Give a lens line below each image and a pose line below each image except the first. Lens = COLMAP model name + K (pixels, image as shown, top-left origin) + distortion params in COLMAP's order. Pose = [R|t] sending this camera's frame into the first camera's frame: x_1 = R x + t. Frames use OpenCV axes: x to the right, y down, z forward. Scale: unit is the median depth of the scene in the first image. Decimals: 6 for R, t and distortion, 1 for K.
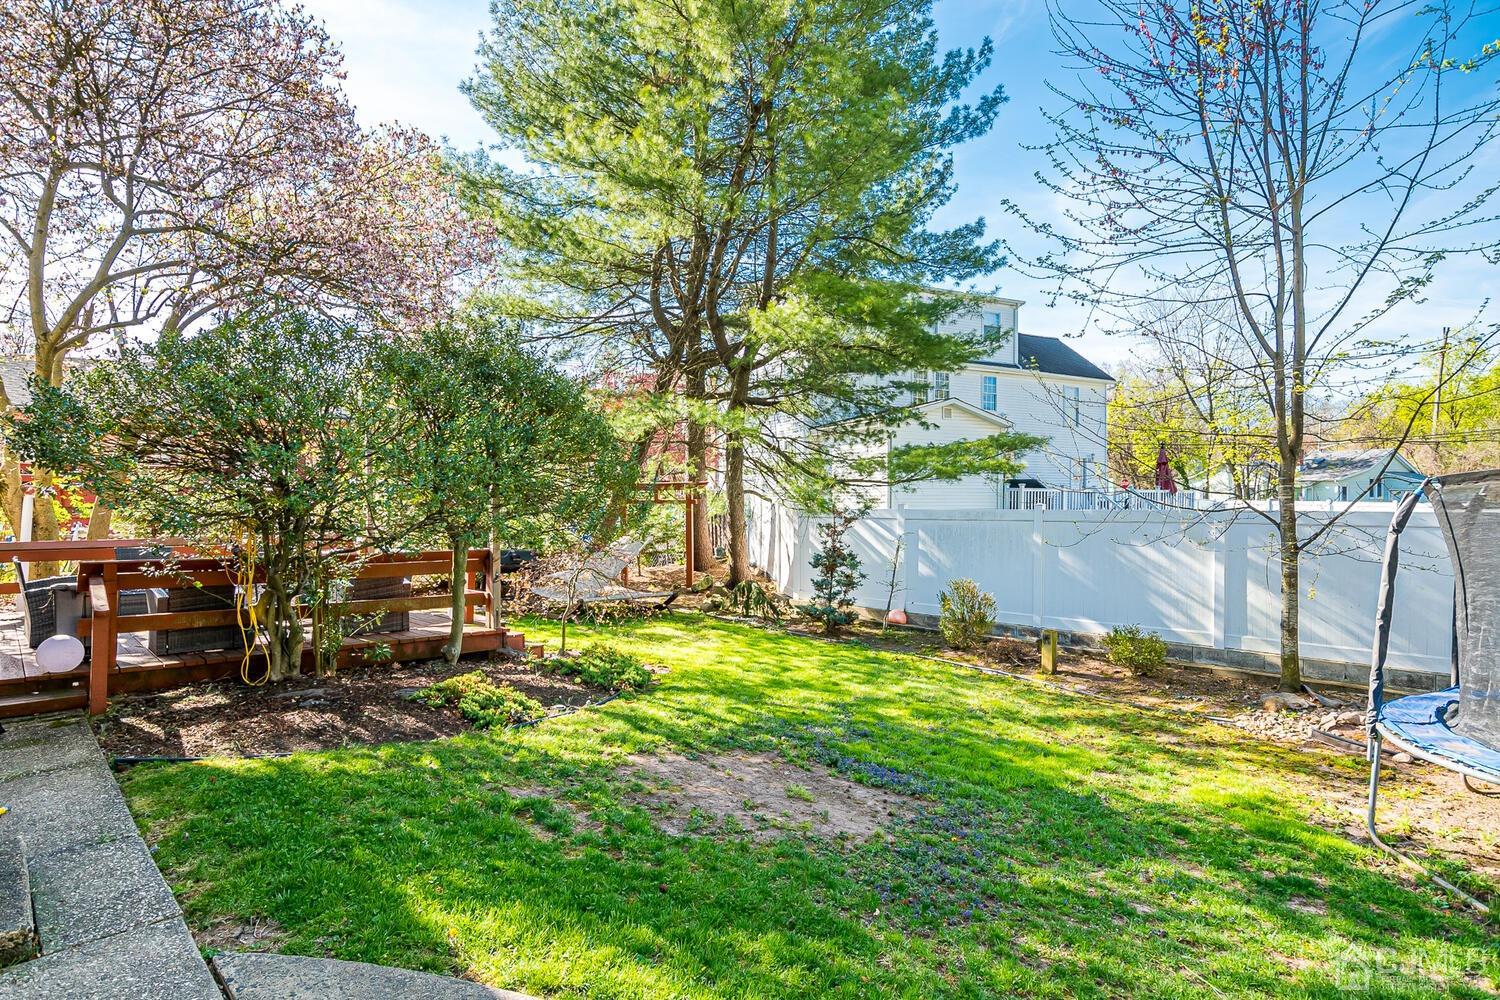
lens RADIAL K [[656.8, 0, 749.5], [0, 656.8, 496.4], [0, 0, 1]] dist [0.001258, 0.000108]
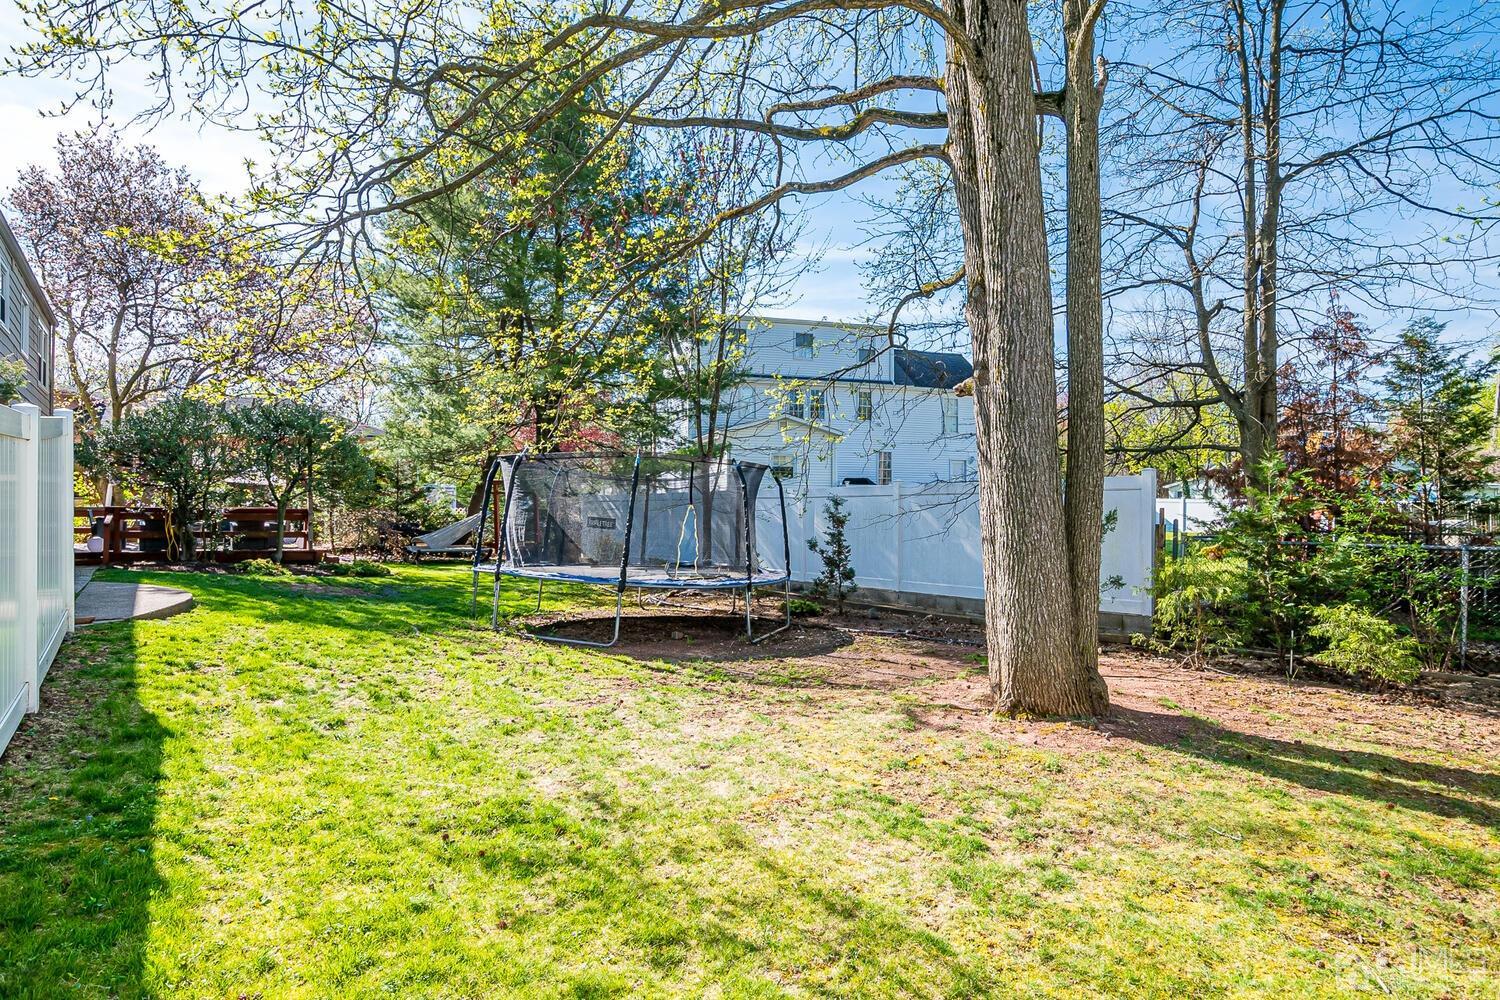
lens RADIAL K [[656.8, 0, 750.7], [0, 656.8, 499.4], [0, 0, 1]] dist [0.001258, 0.000108]
pose [[0.992408, 0.002218, -0.122969, 1.003251], [-0.002475, 0.999995, -0.001939, 0.046086], [0.122964, 0.002228, 0.992409, -0.672228]]
